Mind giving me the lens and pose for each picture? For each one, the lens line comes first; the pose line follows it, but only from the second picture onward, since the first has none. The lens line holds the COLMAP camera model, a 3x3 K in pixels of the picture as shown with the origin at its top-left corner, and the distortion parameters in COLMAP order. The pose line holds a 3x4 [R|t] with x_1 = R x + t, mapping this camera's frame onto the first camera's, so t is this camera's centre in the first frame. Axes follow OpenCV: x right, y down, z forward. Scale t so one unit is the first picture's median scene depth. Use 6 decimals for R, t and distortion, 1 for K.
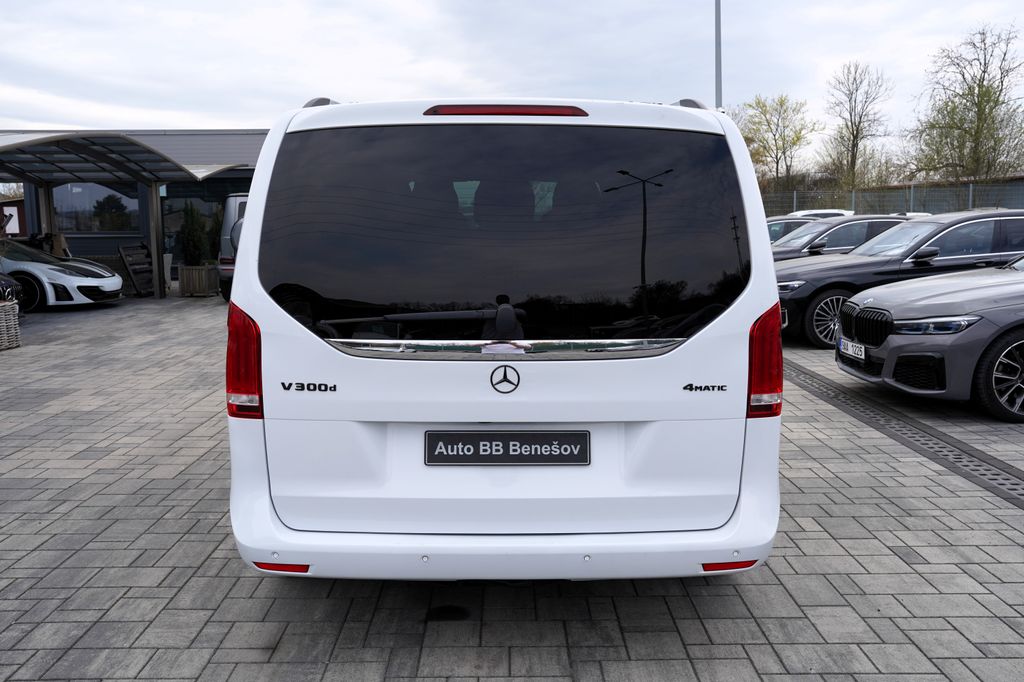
lens RADIAL K [[871.9, 0, 514.9], [0, 871.9, 337.9], [0, 0, 1]] dist [-0.025289, 0.023316]
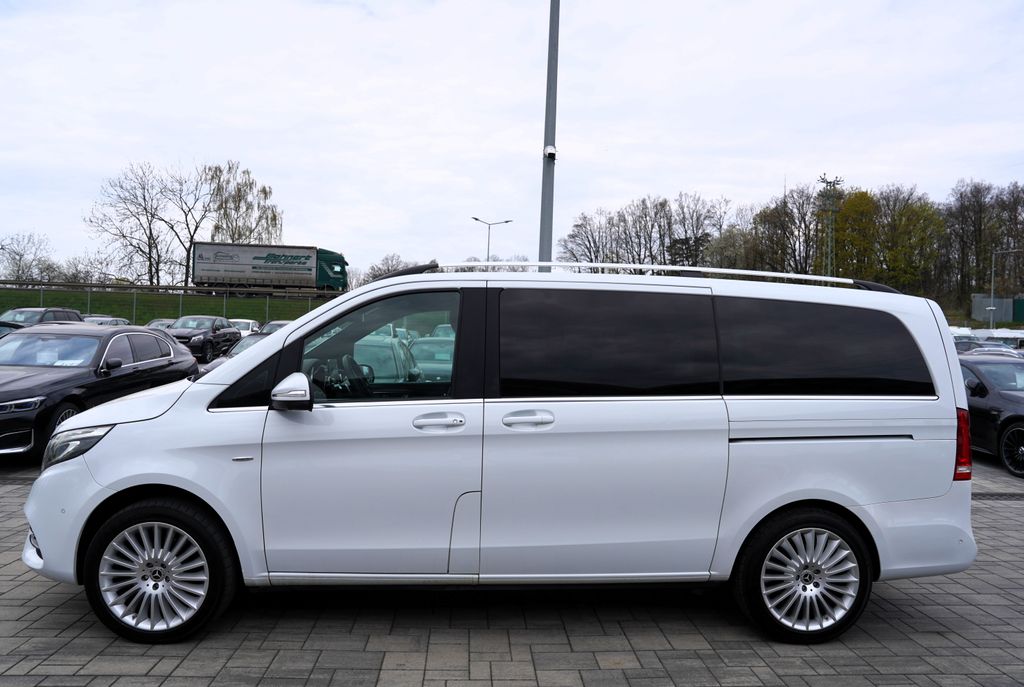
lens RADIAL K [[712.7, 0, 516.3], [0, 712.7, 345.6], [0, 0, 1]] dist [-0.006295, 0.002998]
pose [[-0.052218, 0.010381, 0.998582, -1.662855], [0.102868, 0.994683, -0.004961, -0.250605], [-0.993323, 0.102463, -0.053008, 1.930146]]
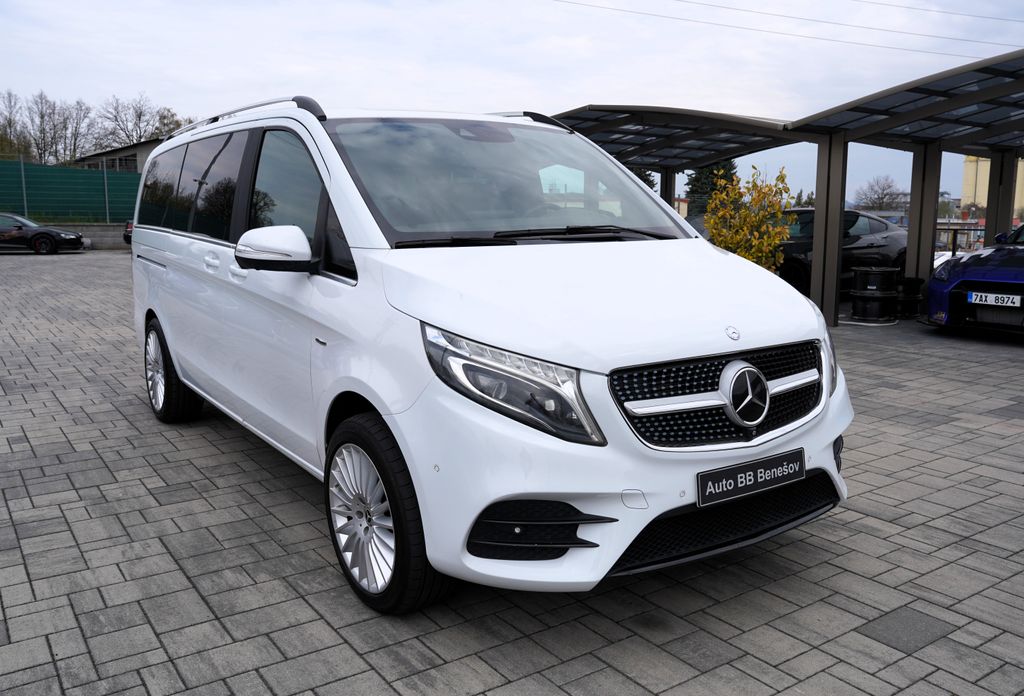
lens RADIAL K [[869.6, 0, 518.6], [0, 869.6, 348.0], [0, 0, 1]] dist [-0.018456, 0.015588]
pose [[-0.829379, 0.094312, -0.550669, 0.747216], [-0.067273, 0.961618, 0.266017, -0.432883], [0.554622, 0.257674, -0.791201, 3.471532]]
